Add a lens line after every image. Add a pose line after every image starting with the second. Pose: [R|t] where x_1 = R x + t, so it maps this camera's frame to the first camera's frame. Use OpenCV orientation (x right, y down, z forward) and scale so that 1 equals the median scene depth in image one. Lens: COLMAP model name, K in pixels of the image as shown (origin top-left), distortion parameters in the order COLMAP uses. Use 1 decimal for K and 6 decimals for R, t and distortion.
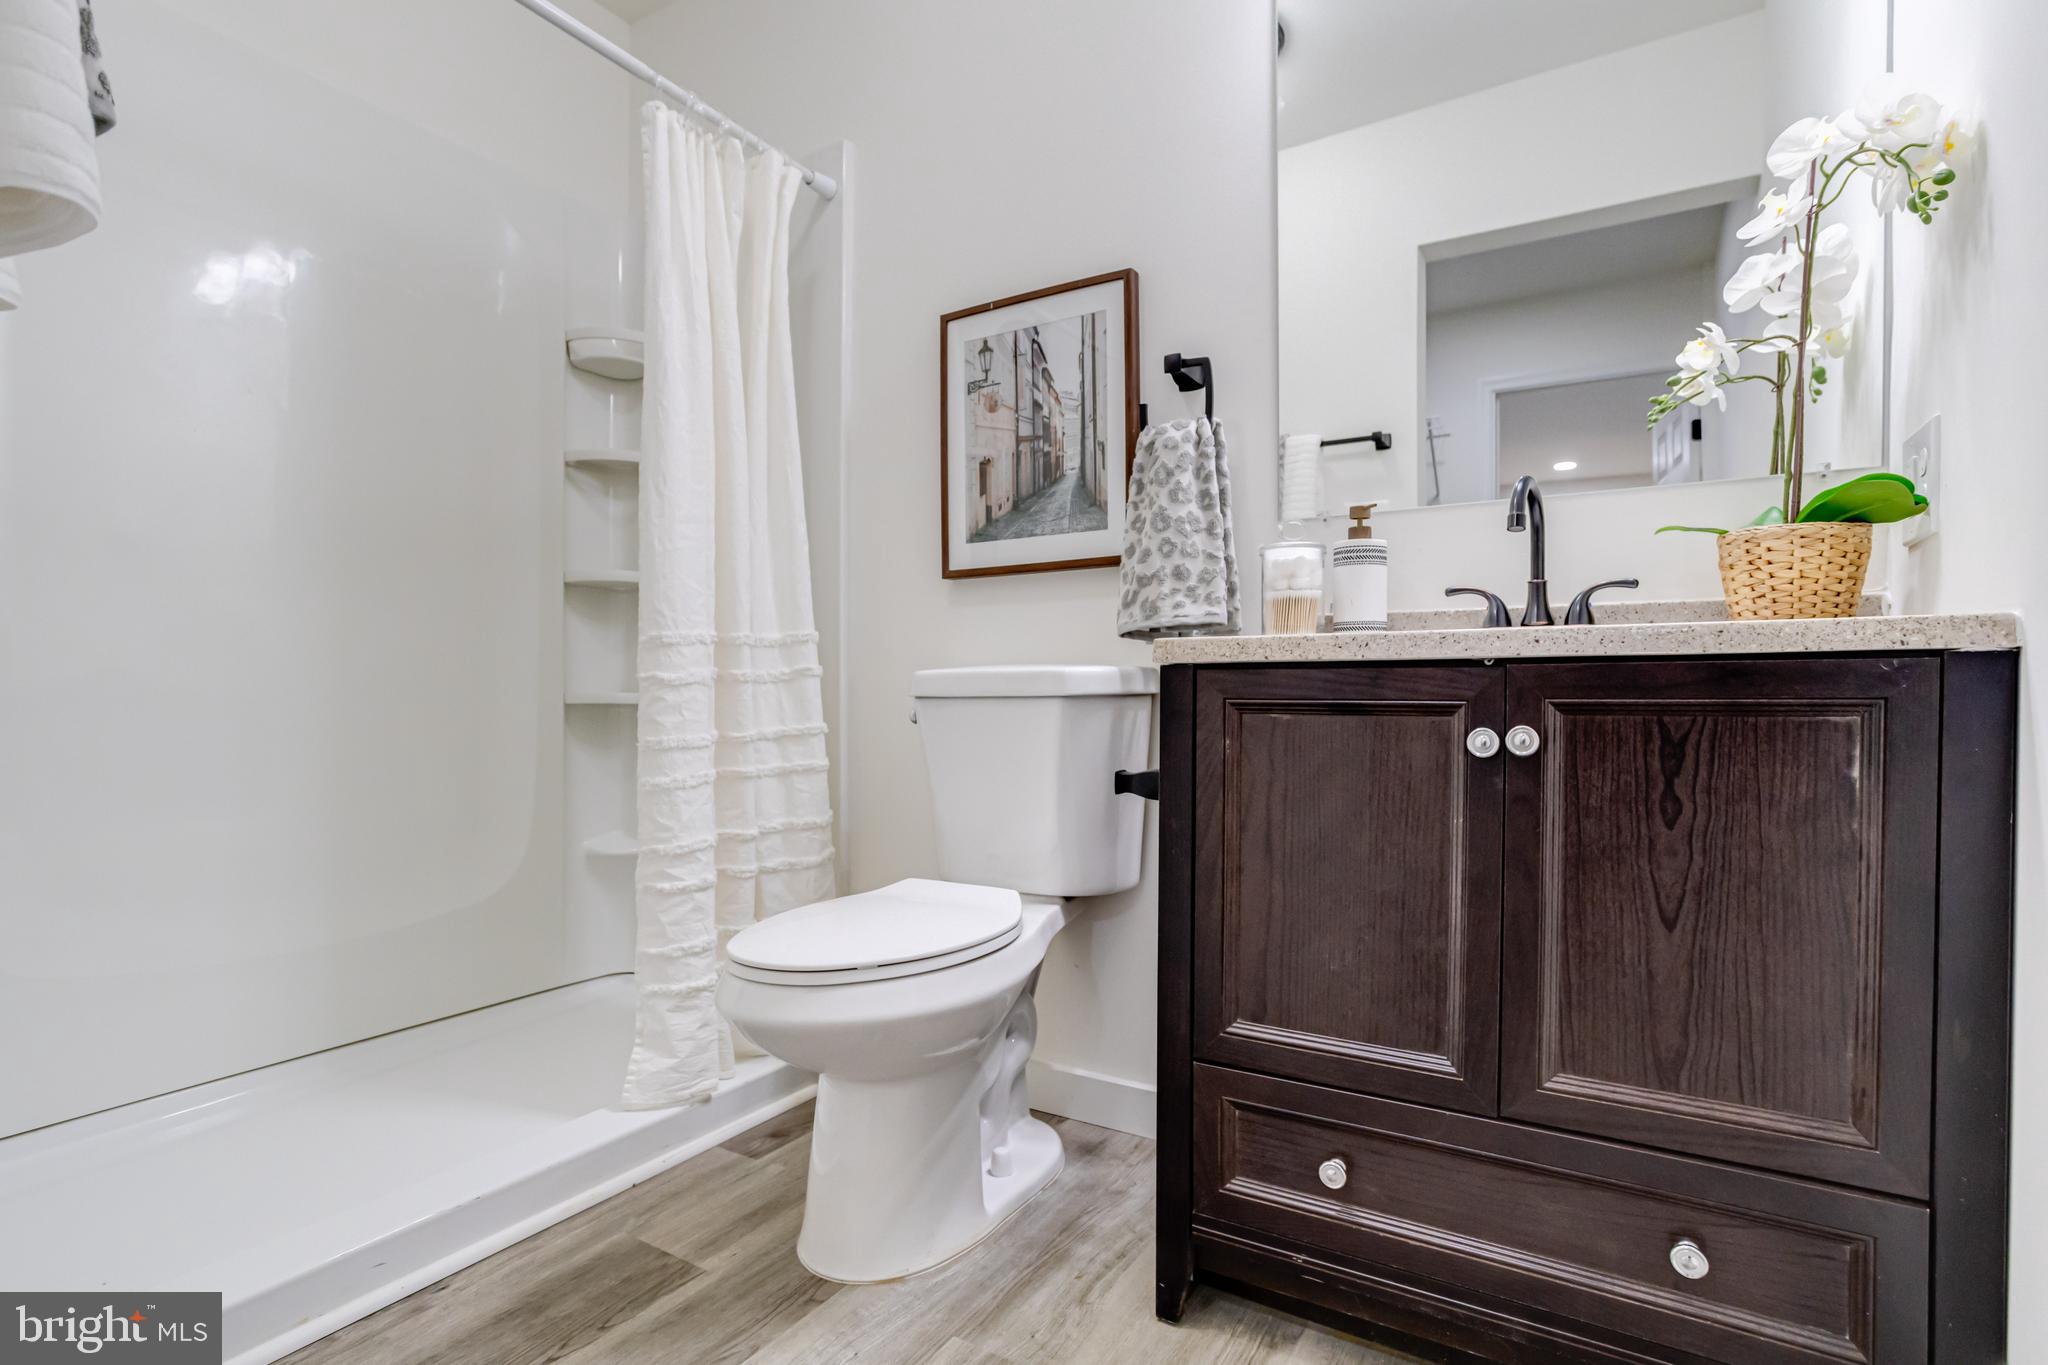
lens RADIAL K [[994.1, 0, 1022.0], [0, 994.1, 720.7], [0, 0, 1]] dist [-0.036998, 0.018008]
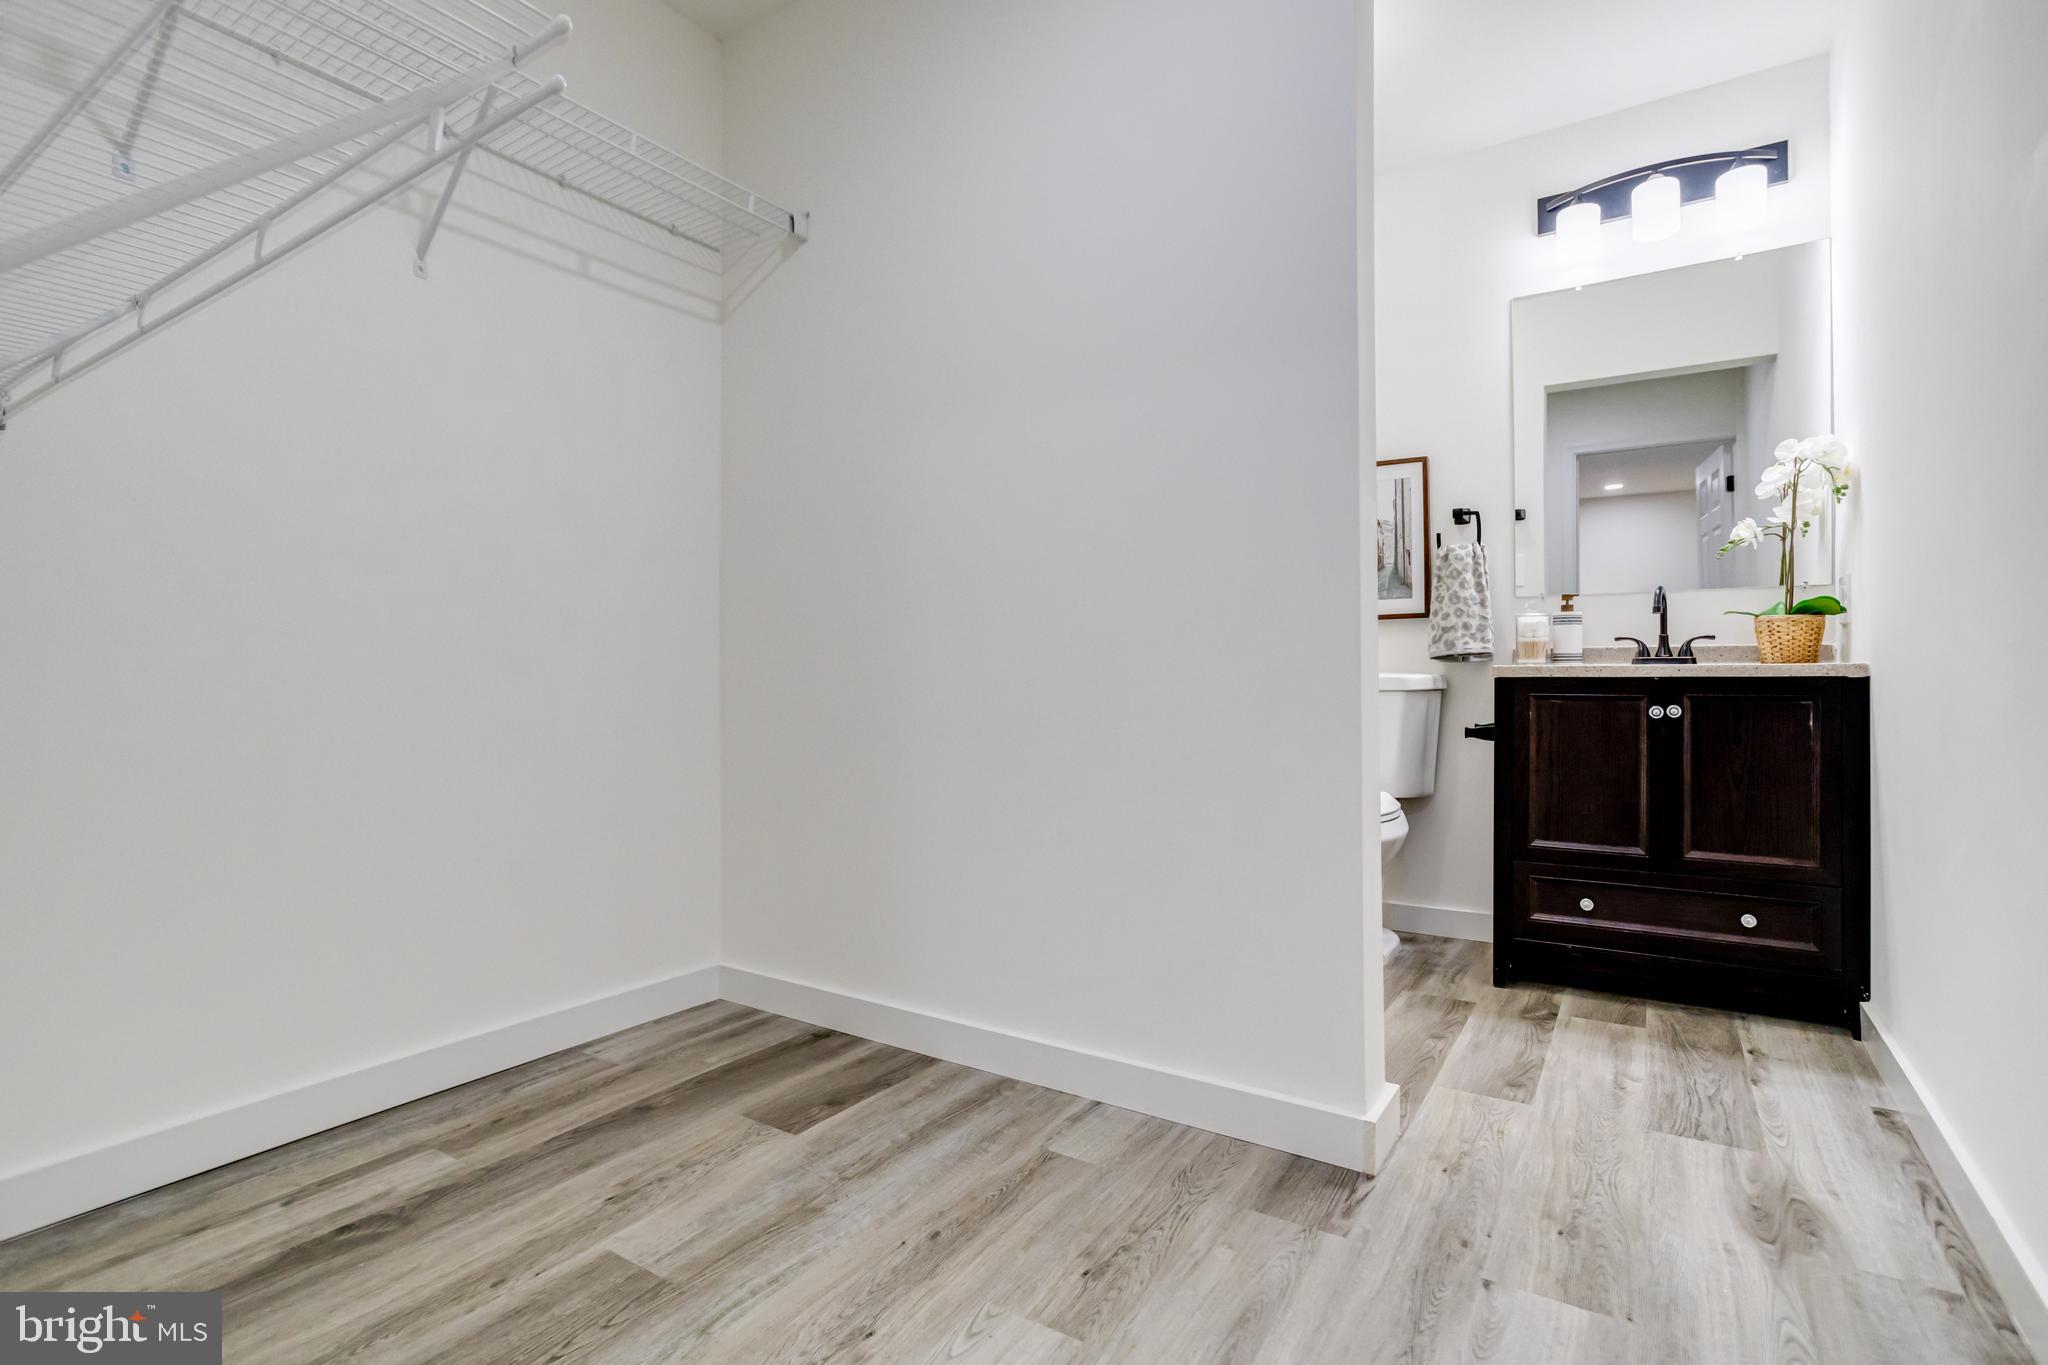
lens RADIAL K [[1009.2, 0, 1024.0], [0, 1009.2, 682.5], [0, 0, 1]] dist [-0.004351, -0.000065]
pose [[0.999991, 0.000299, -0.004117, -0.747977], [-0.000387, 0.999771, -0.021385, 0.001582], [0.004110, 0.021386, 0.999763, -1.027071]]
